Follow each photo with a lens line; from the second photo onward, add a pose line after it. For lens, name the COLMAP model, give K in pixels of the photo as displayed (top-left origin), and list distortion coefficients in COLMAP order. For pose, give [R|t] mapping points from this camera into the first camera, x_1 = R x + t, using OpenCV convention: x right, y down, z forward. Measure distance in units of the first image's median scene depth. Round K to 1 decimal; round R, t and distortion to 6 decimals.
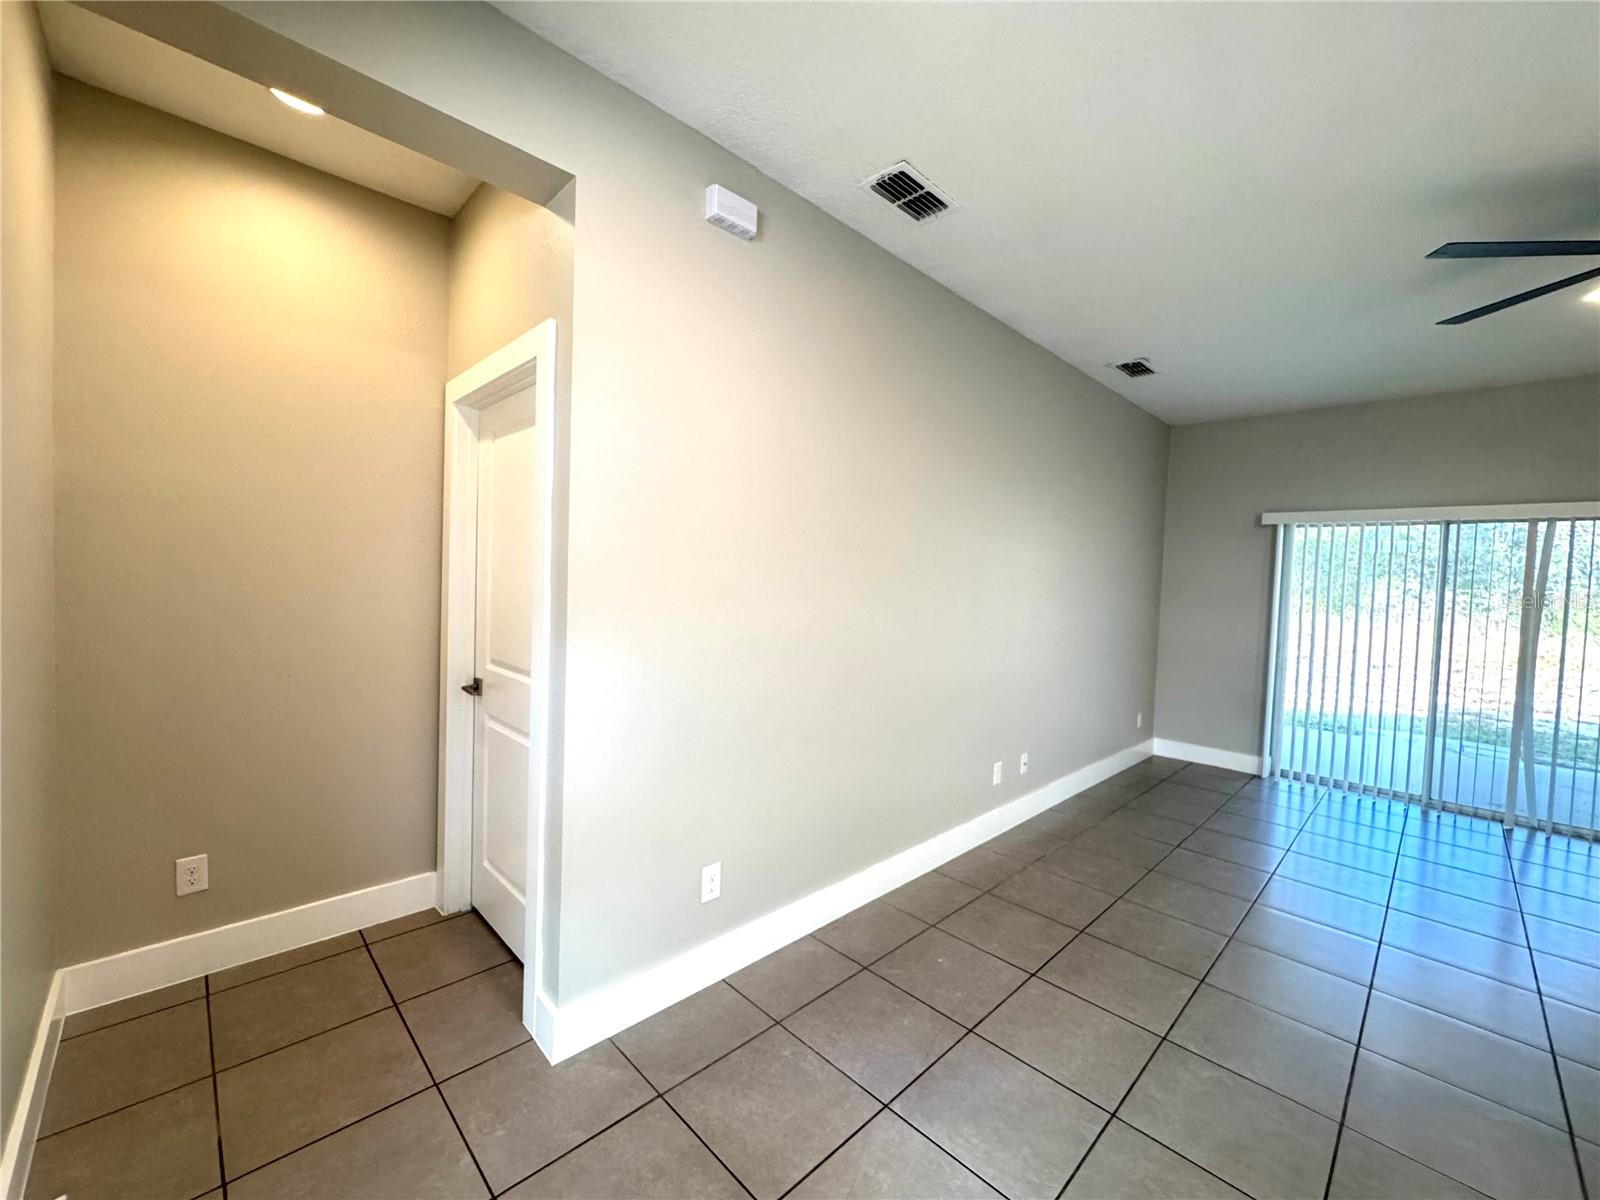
lens RADIAL K [[640.5, 0, 799.4], [0, 640.5, 592.5], [0, 0, 1]] dist [-0.004521, 0.000751]
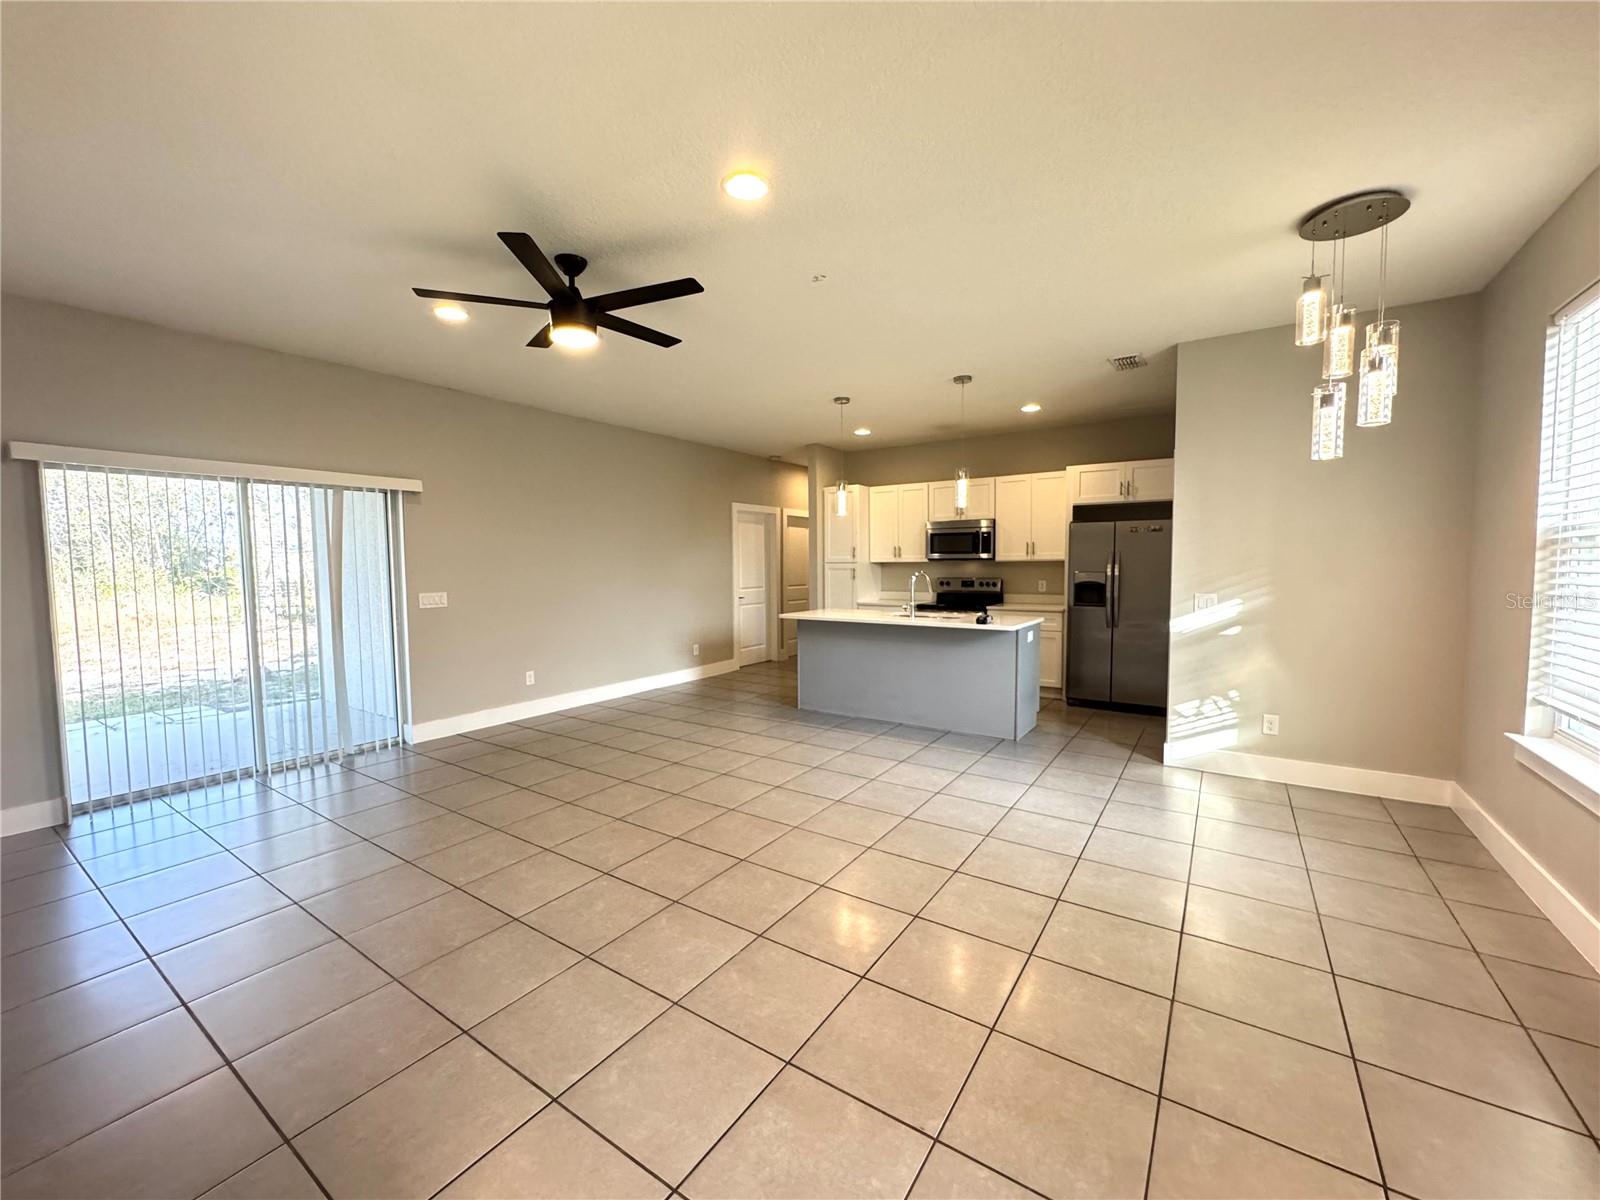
lens RADIAL K [[640.5, 0, 803.0], [0, 640.5, 601.3], [0, 0, 1]] dist [-0.004521, 0.000751]
pose [[-0.195690, -0.103393, 0.975200, -0.112466], [0.024972, 0.993579, 0.110353, -0.014888], [-0.980348, 0.045947, -0.191852, 0.388011]]
